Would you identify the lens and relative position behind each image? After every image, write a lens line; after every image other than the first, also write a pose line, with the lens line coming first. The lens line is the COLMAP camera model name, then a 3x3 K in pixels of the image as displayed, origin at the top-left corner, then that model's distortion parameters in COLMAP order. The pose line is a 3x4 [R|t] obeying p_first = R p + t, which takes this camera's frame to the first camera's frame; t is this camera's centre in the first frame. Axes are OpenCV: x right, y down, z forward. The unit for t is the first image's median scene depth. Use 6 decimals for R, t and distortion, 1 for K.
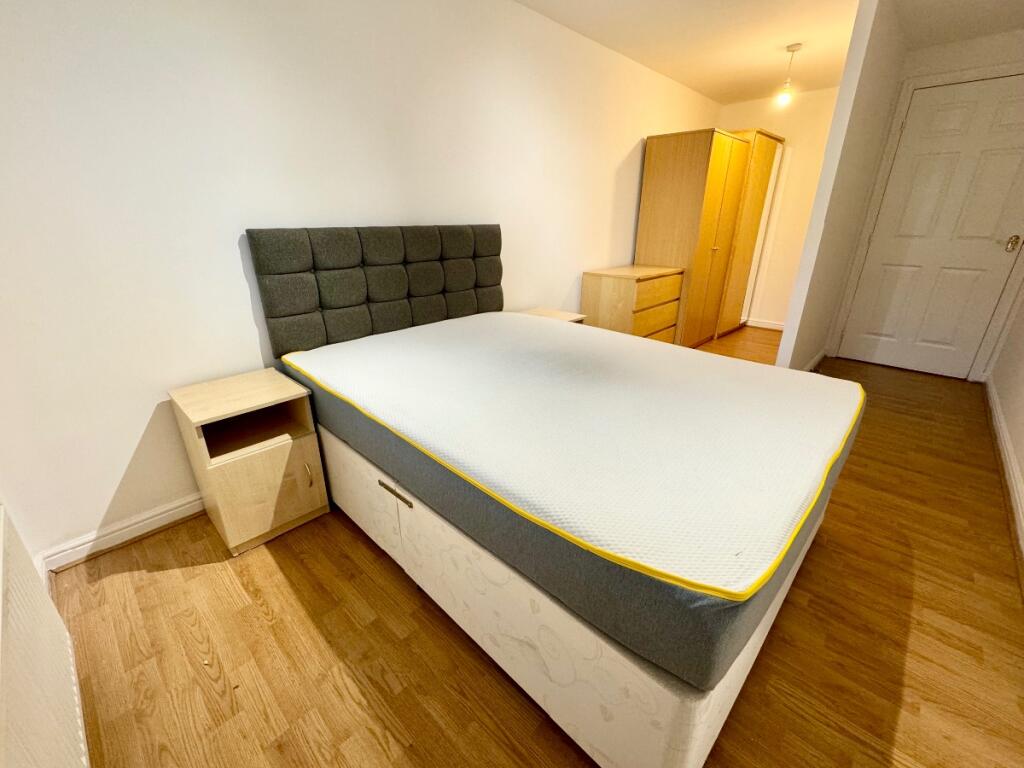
lens RADIAL K [[421.1, 0, 512.0], [0, 421.1, 384.0], [0, 0, 1]] dist [-0.001872, -0.000366]
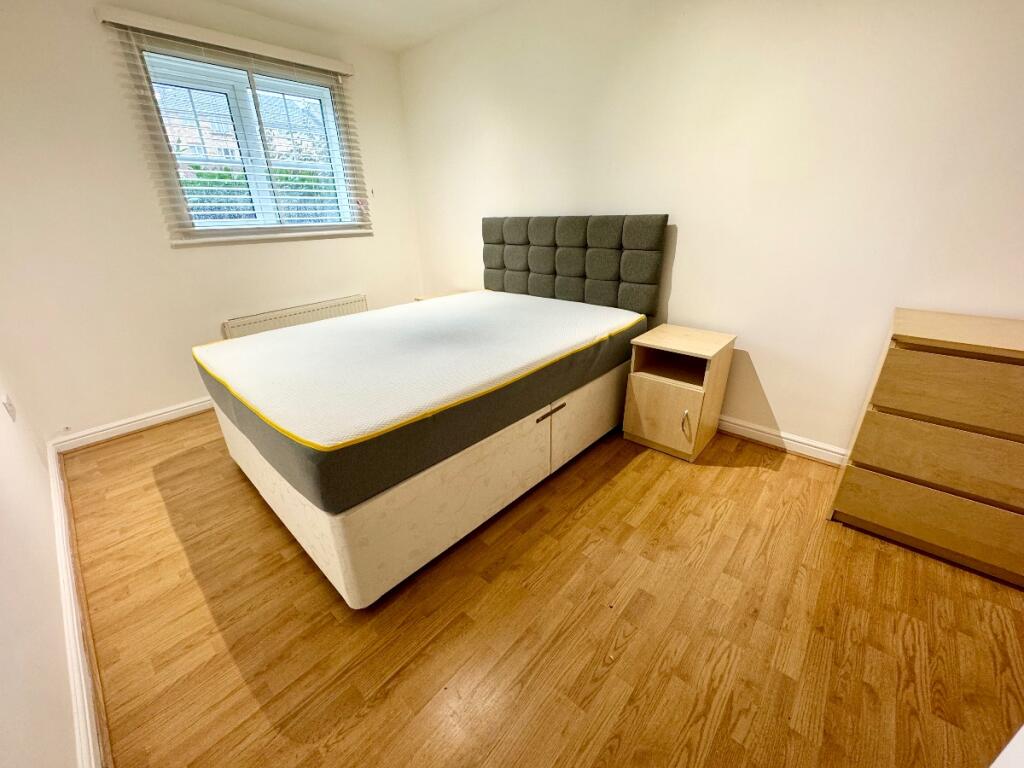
lens RADIAL K [[407.3, 0, 506.9], [0, 407.3, 378.9], [0, 0, 1]] dist [0.001240, 0.000090]
pose [[0.030514, 0.381491, -0.923869, 0.437017], [-0.341009, 0.872817, 0.349148, -0.139164], [0.939565, 0.304394, 0.156725, 0.350141]]
